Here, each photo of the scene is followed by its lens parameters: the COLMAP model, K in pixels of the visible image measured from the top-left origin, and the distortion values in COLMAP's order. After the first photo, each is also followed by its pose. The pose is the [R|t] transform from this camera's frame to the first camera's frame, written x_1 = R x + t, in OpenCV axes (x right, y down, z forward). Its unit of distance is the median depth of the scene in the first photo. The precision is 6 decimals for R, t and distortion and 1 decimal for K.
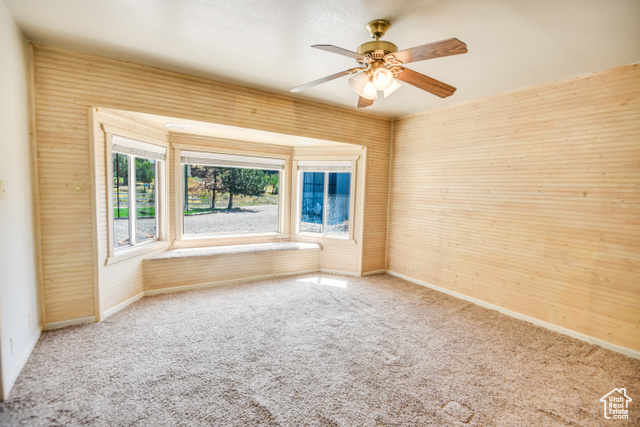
lens RADIAL K [[295.3, 0, 320.0], [0, 295.3, 213.5], [0, 0, 1]] dist [-0.002792, -0.012709]
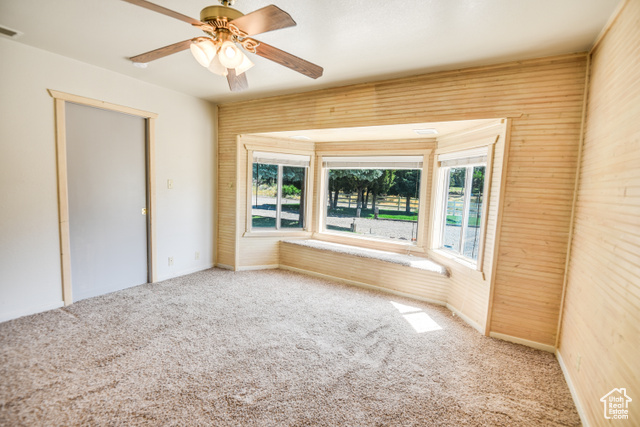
lens RADIAL K [[295.3, 0, 320.0], [0, 295.3, 213.5], [0, 0, 1]] dist [-0.002792, -0.012709]
pose [[0.447228, 0.069535, -0.891713, 0.632353], [-0.103360, 0.994312, 0.025697, -0.019116], [0.888428, 0.080675, 0.451872, 0.506447]]
